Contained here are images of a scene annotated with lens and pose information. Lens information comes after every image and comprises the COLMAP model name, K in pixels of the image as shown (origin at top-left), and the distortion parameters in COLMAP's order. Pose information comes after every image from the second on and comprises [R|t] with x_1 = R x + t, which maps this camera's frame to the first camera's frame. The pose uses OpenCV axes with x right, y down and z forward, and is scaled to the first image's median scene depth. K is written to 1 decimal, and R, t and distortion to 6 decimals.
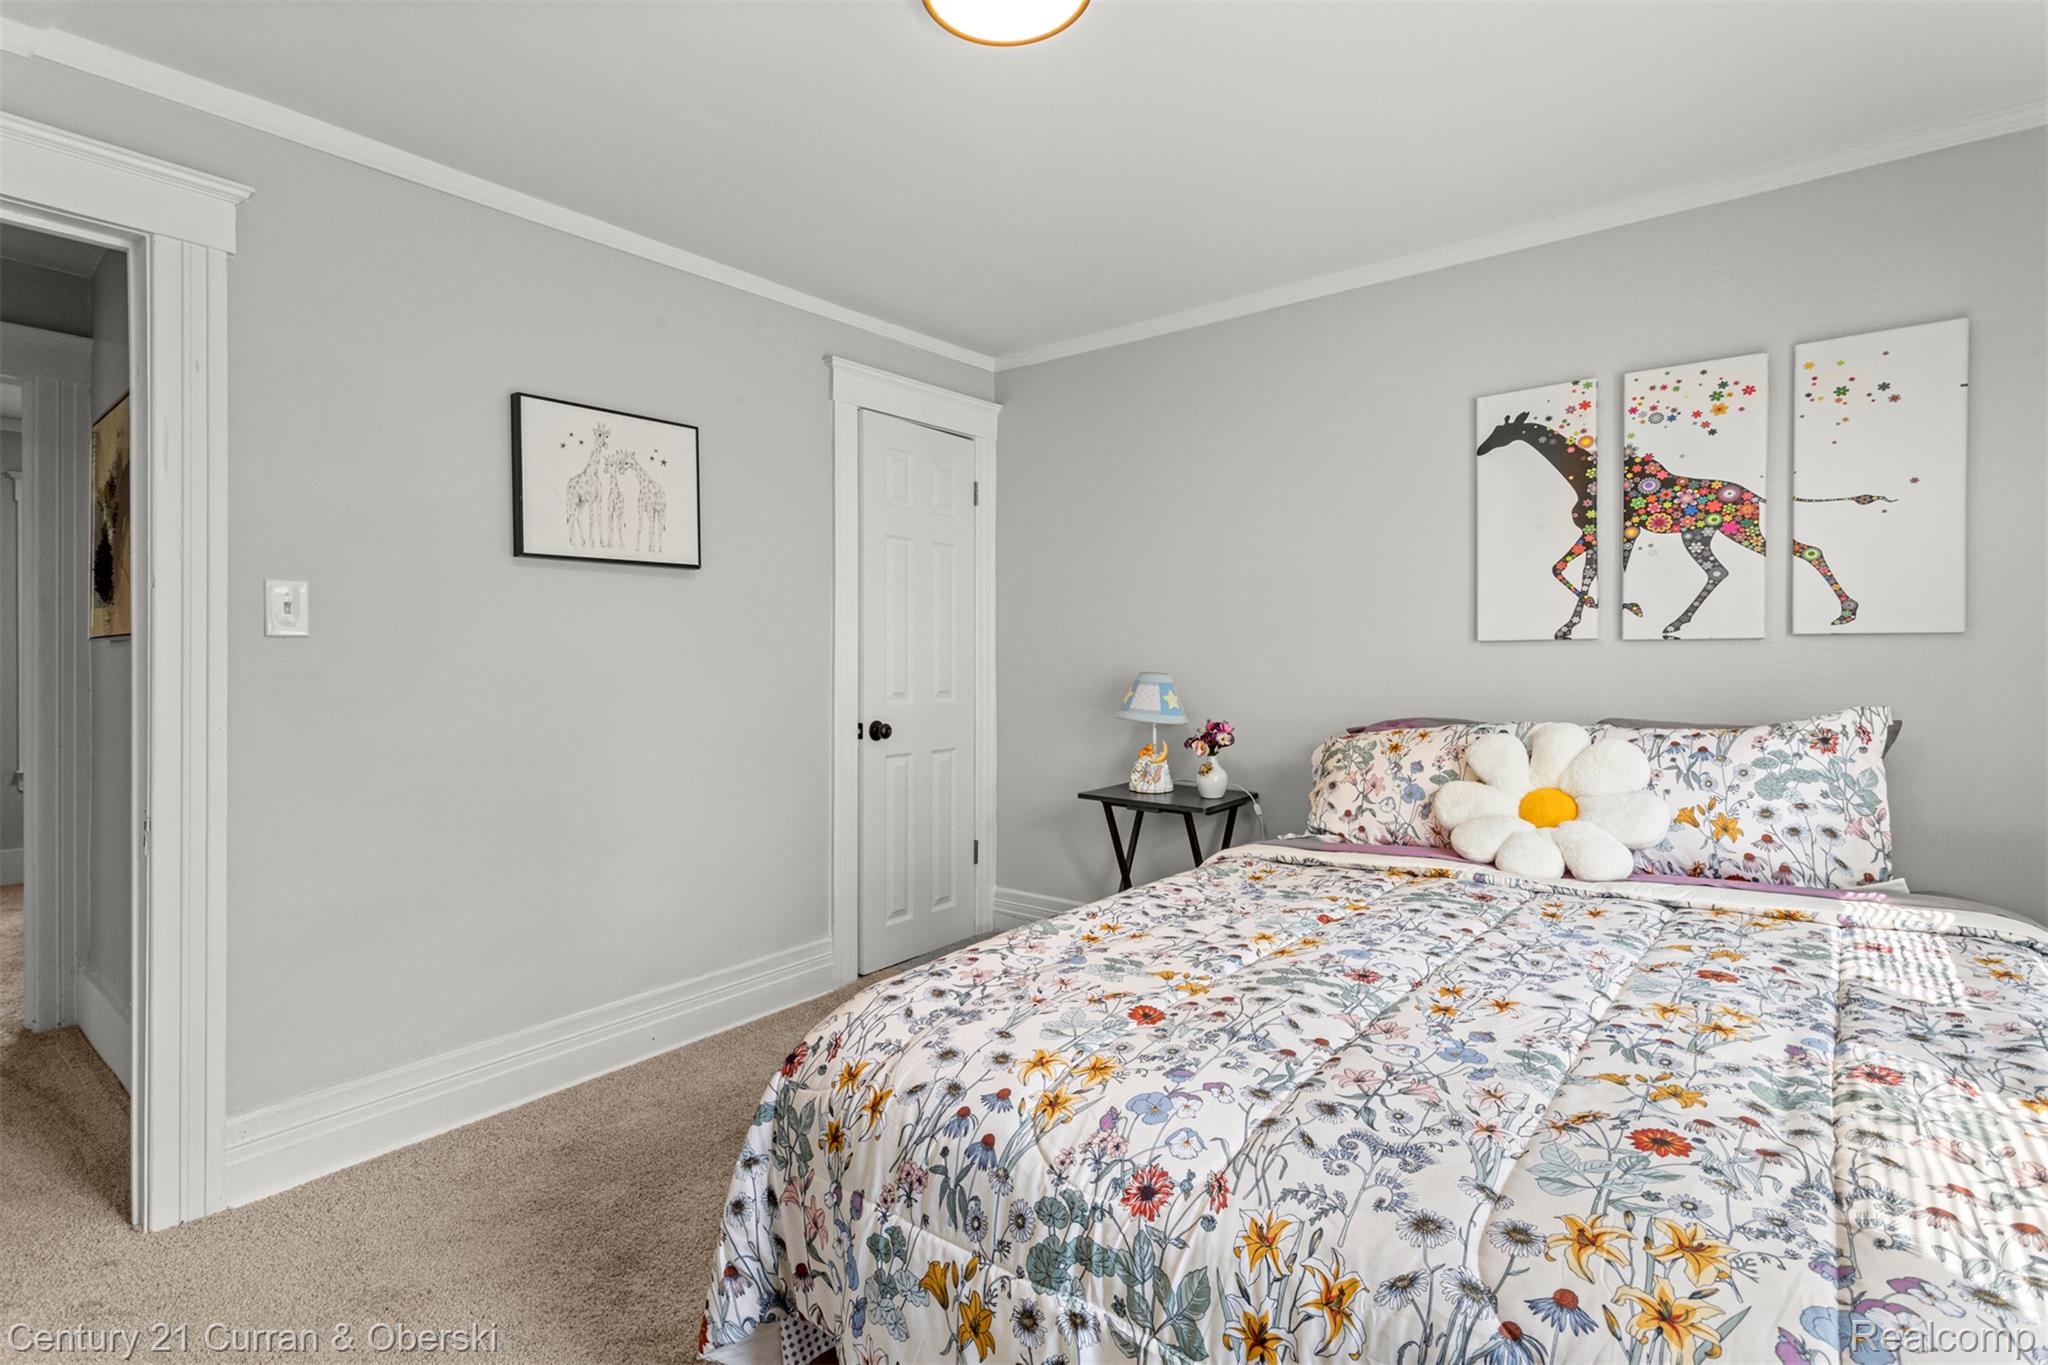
lens RADIAL K [[979.4, 0, 1019.9], [0, 979.4, 672.2], [0, 0, 1]] dist [-0.004341, 0.002126]
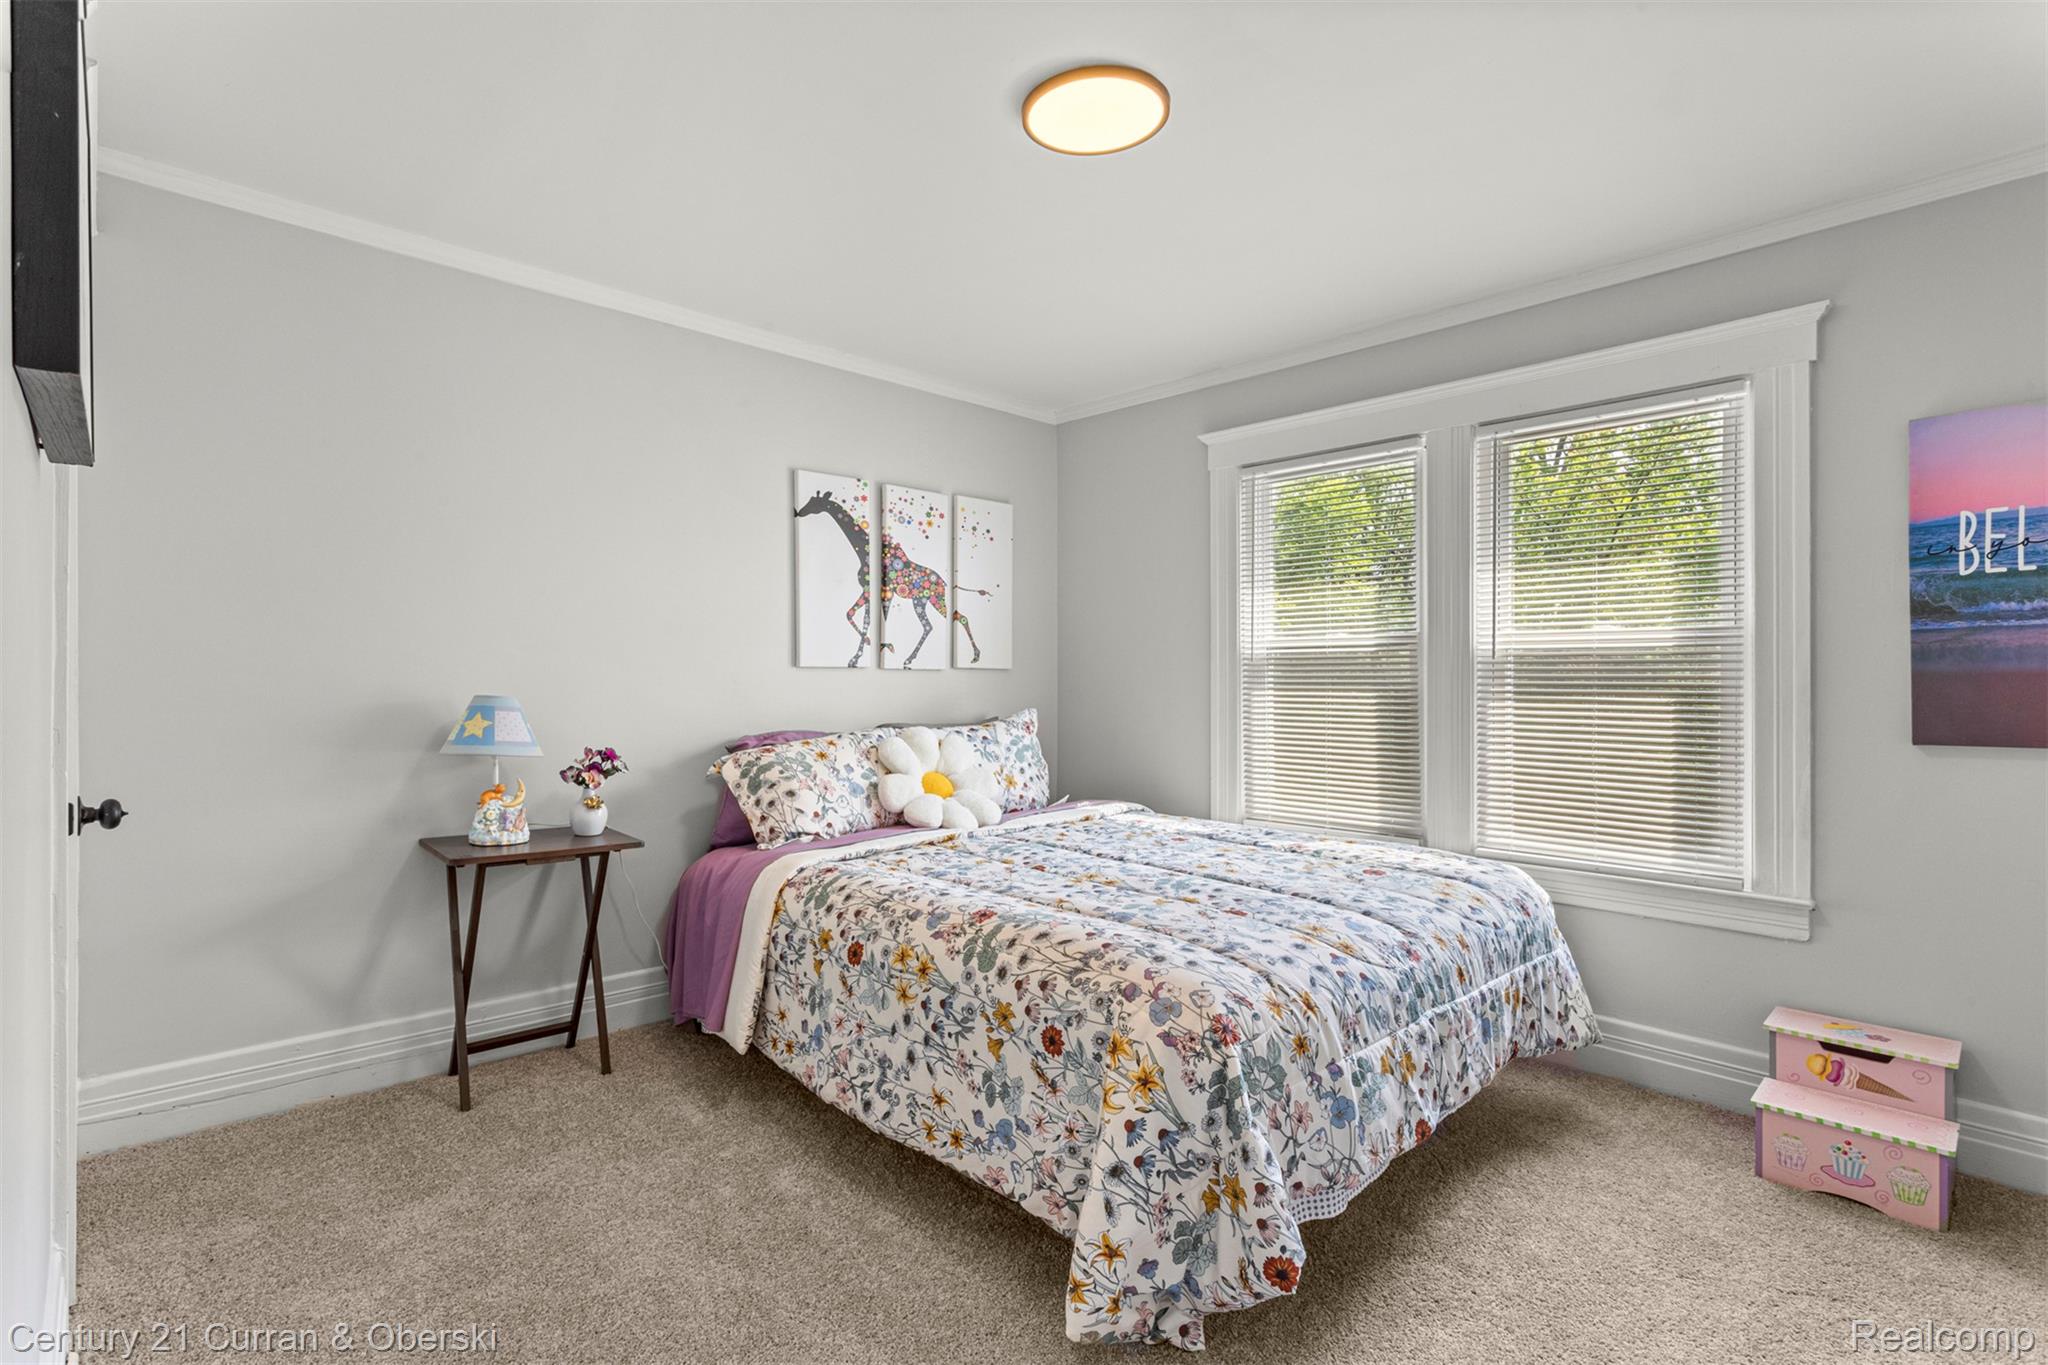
lens RADIAL K [[979.4, 0, 1026.0], [0, 979.4, 682.4], [0, 0, 1]] dist [-0.004341, 0.002126]
pose [[0.146632, 0.003062, 0.989186, -0.788654], [0.006746, 0.999969, -0.004095, -0.005617], [-0.989168, 0.007273, 0.146607, 0.594870]]
